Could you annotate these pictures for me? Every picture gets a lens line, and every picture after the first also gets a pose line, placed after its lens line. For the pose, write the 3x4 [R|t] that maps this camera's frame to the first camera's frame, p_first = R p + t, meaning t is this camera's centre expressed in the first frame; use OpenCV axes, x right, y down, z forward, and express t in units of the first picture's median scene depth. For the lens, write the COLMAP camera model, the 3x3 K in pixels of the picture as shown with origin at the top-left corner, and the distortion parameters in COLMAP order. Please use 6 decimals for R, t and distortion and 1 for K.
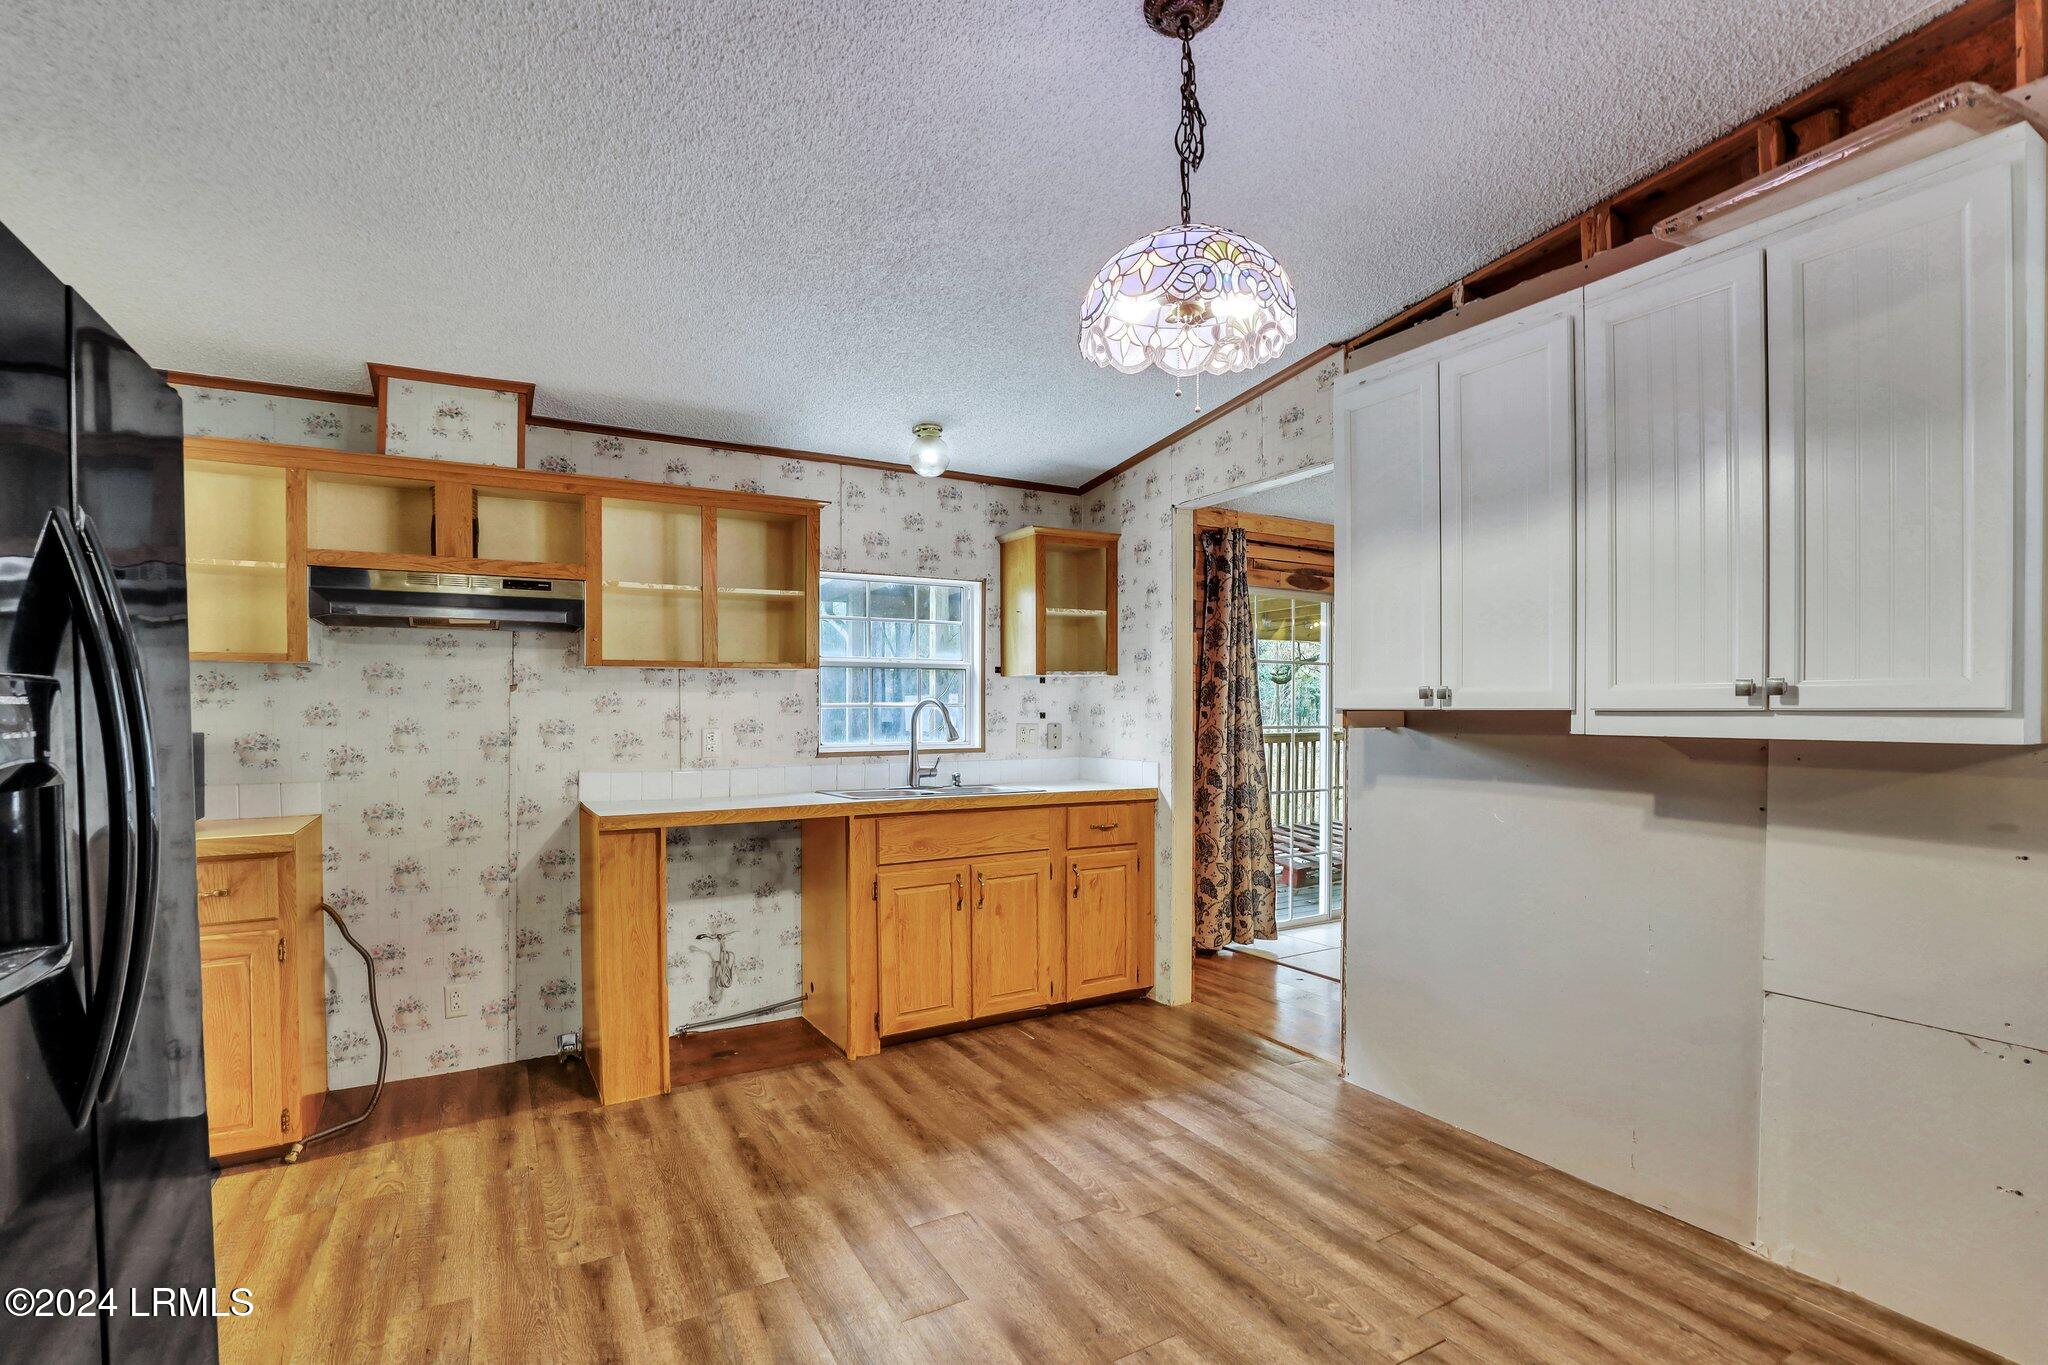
lens RADIAL K [[950.5, 0, 1031.3], [0, 950.5, 745.3], [0, 0, 1]] dist [-0.031322, 0.007844]
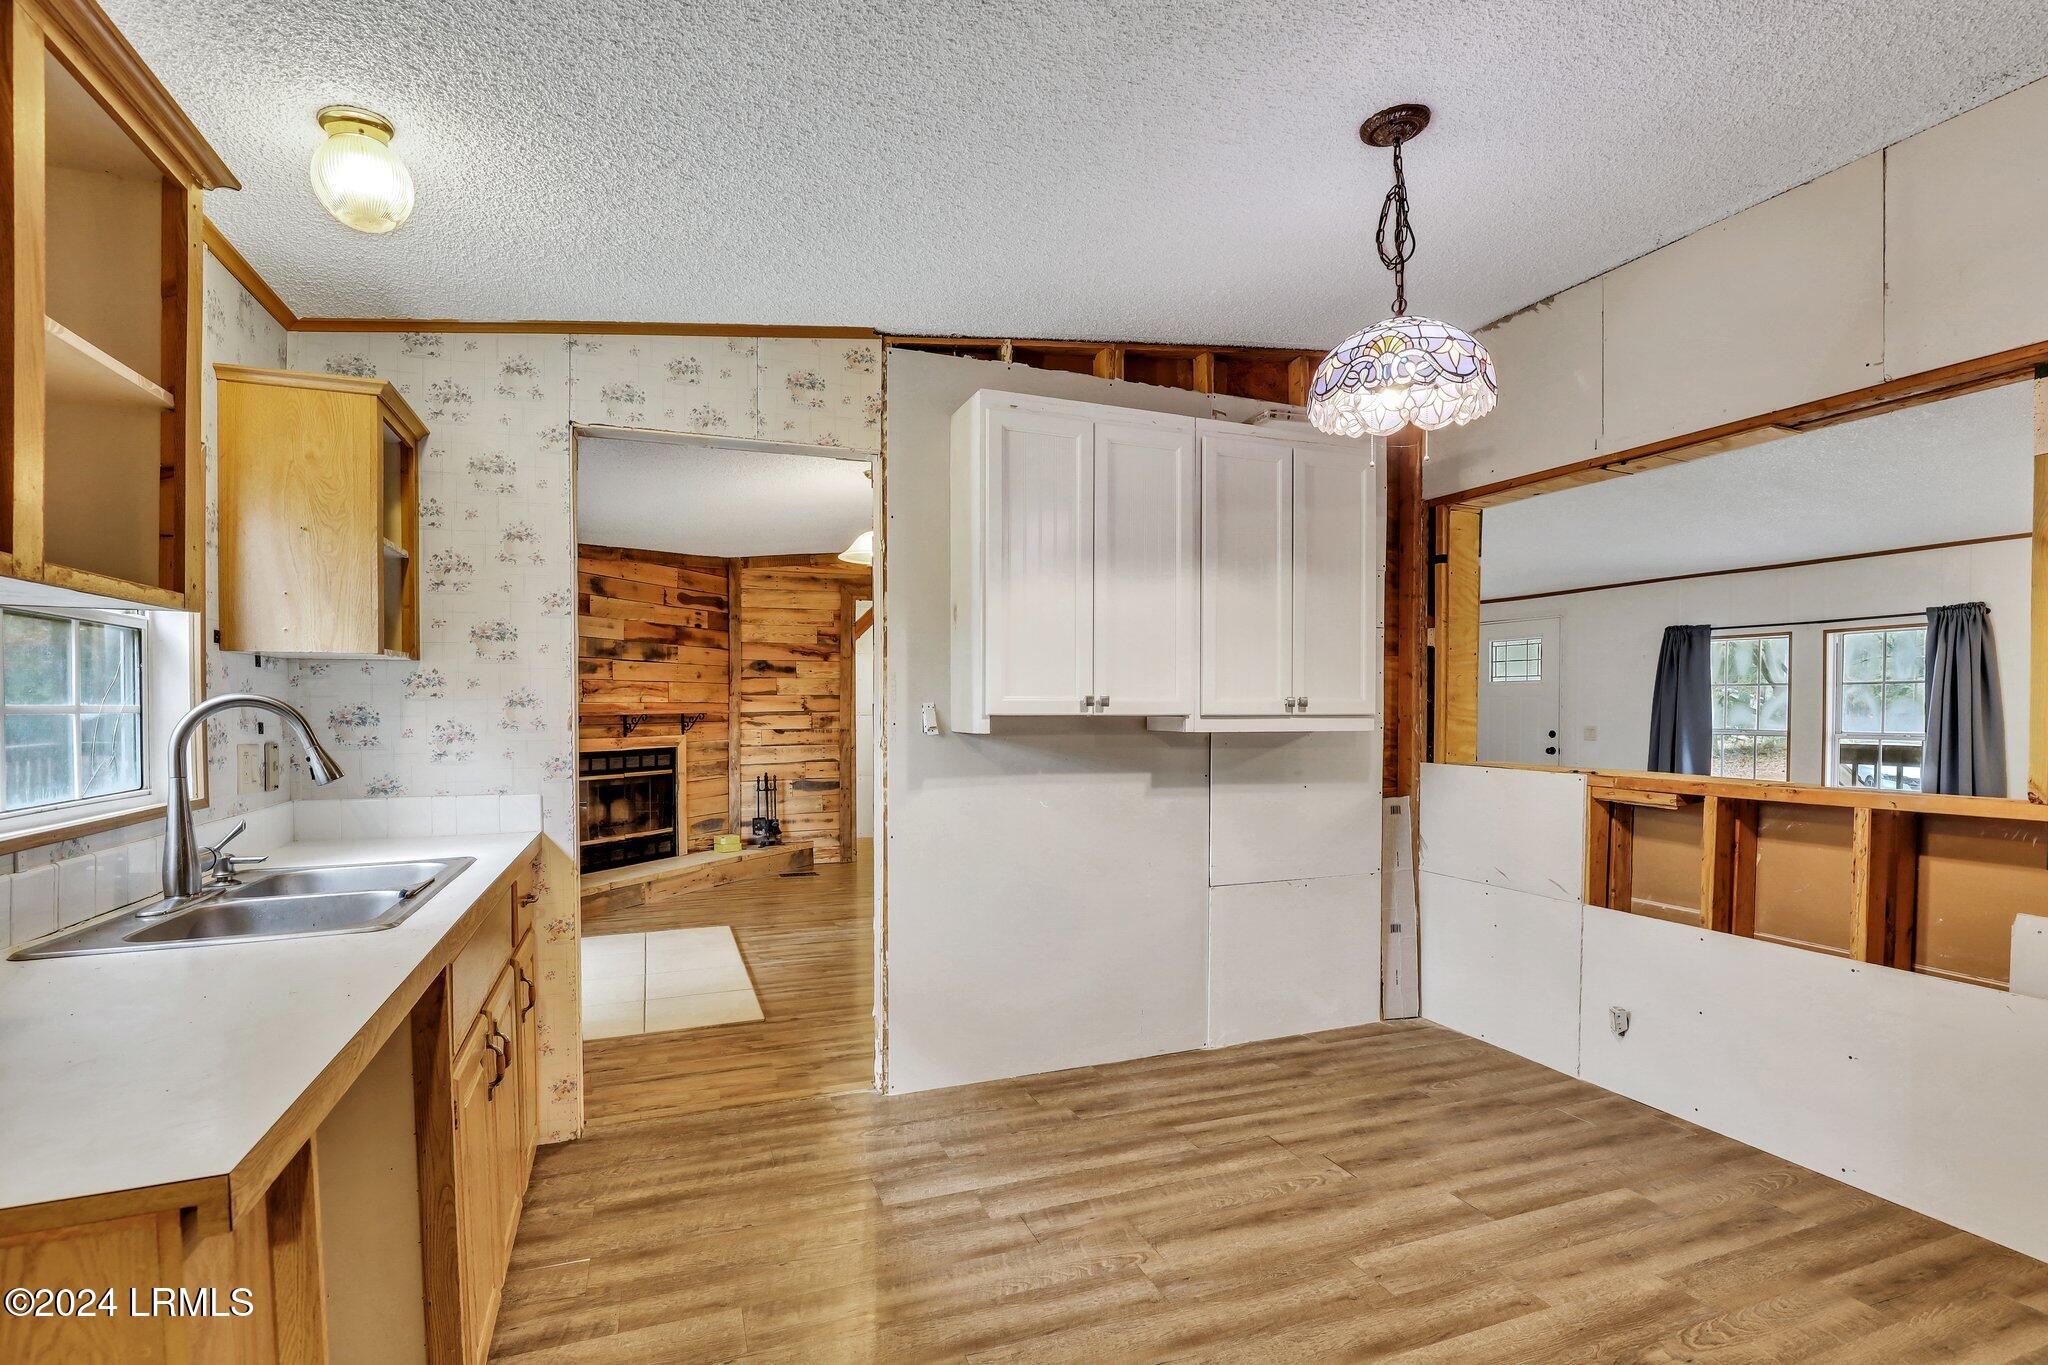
lens RADIAL K [[950.5, 0, 1042.6], [0, 950.5, 749.6], [0, 0, 1]] dist [-0.031322, 0.007844]
pose [[0.157486, -0.041213, 0.986661, -0.584473], [0.037112, 0.998670, 0.035791, -0.030314], [-0.986824, 0.030980, 0.158806, 0.670160]]
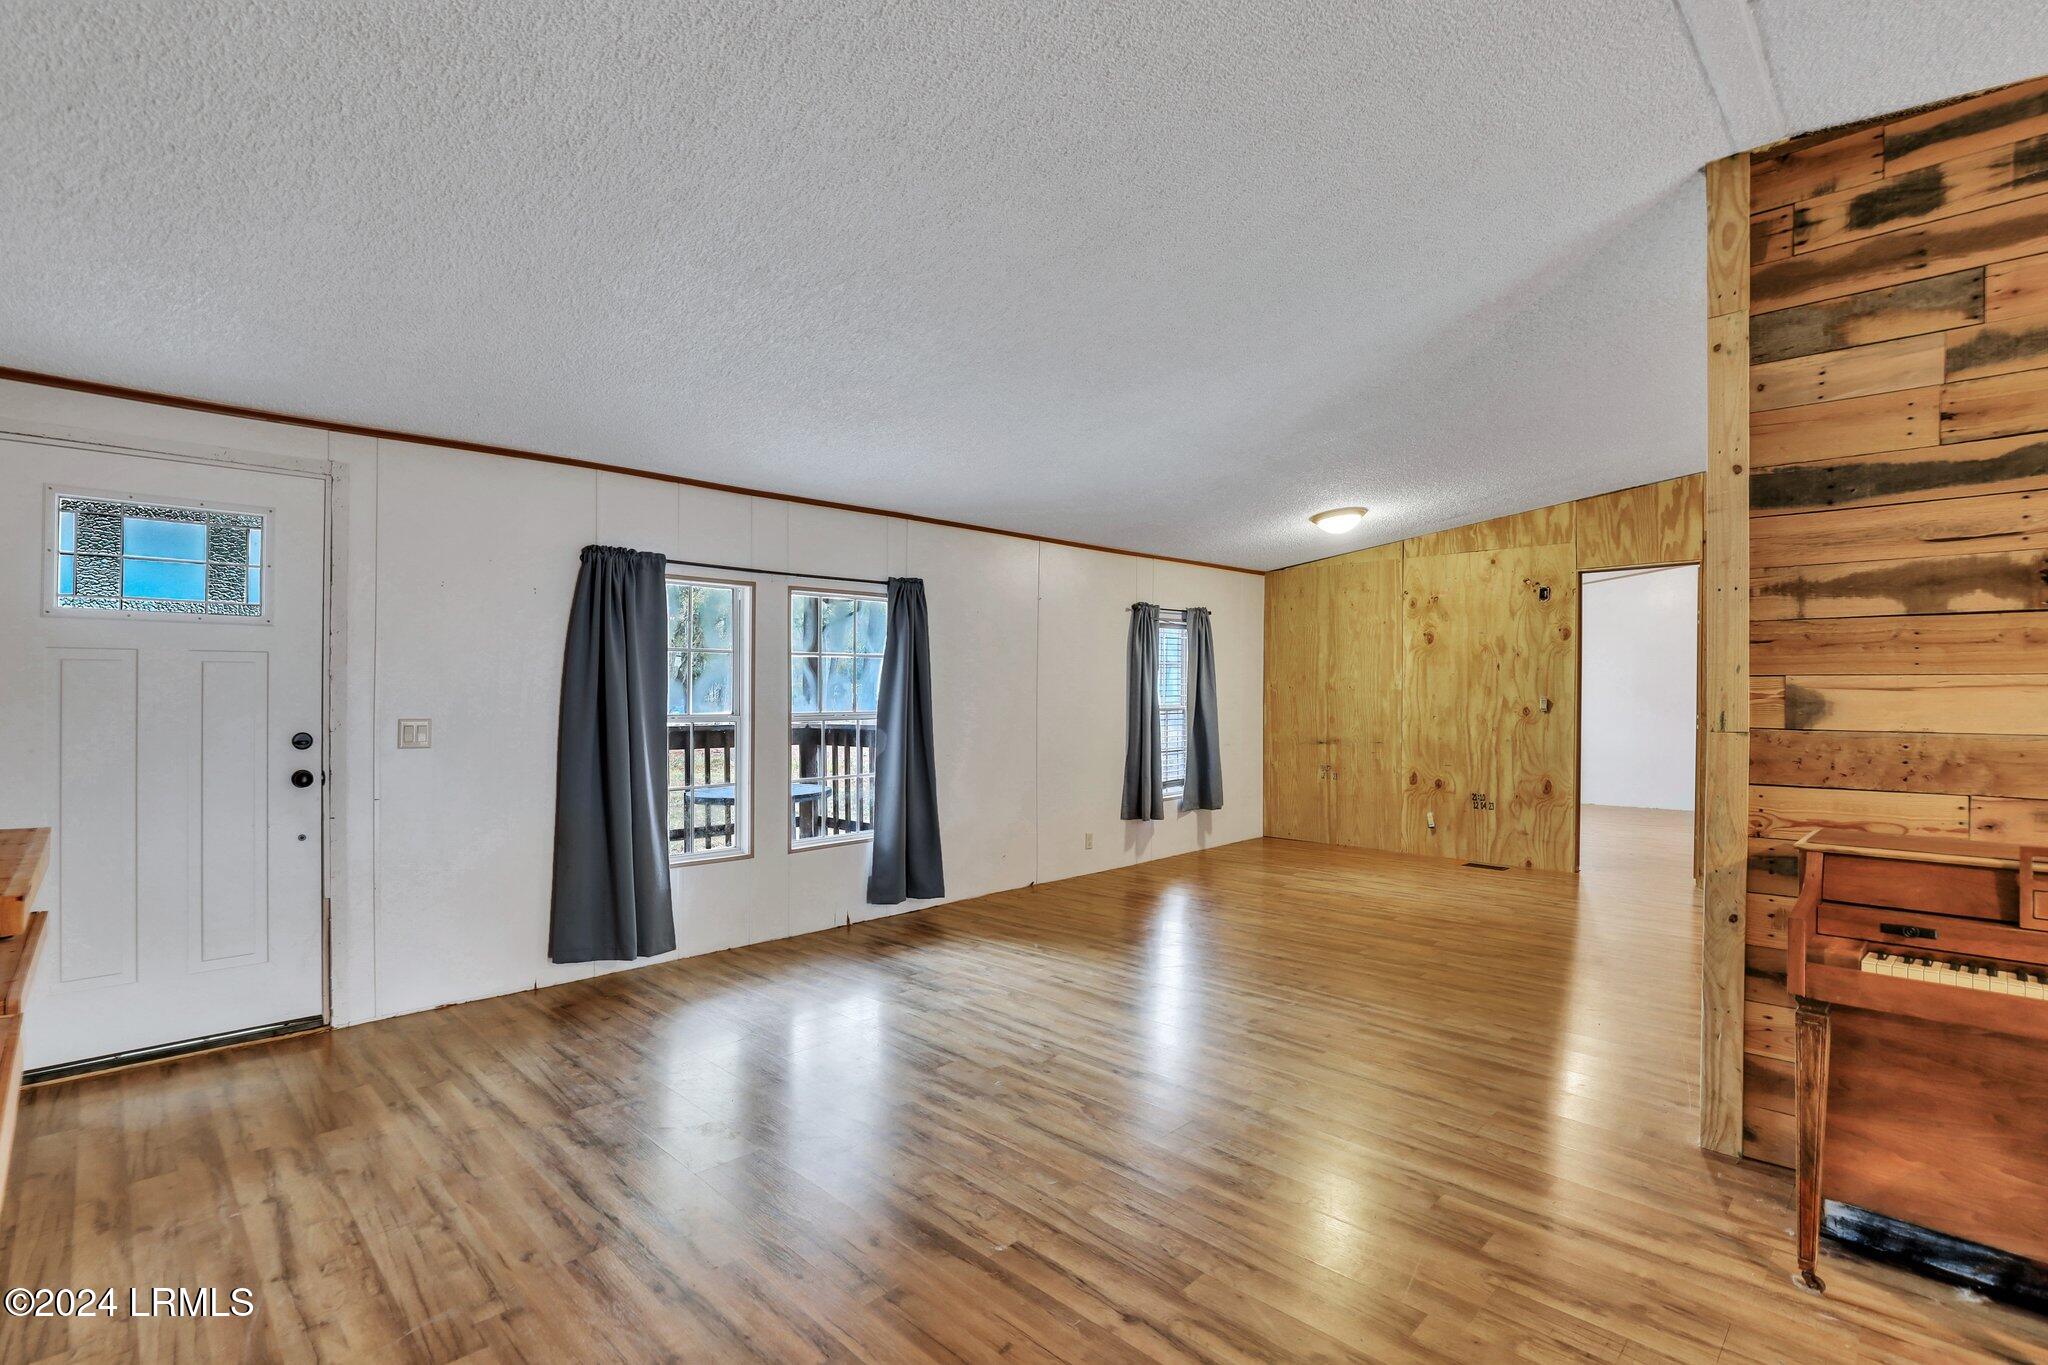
lens RADIAL K [[950.5, 0, 1038.0], [0, 950.5, 690.8], [0, 0, 1]] dist [-0.031322, 0.007844]
pose [[-0.968487, -0.001798, -0.249057, 1.492075], [-0.011769, 0.999187, 0.038549, -0.040323], [0.248786, 0.040265, -0.967721, 0.975661]]
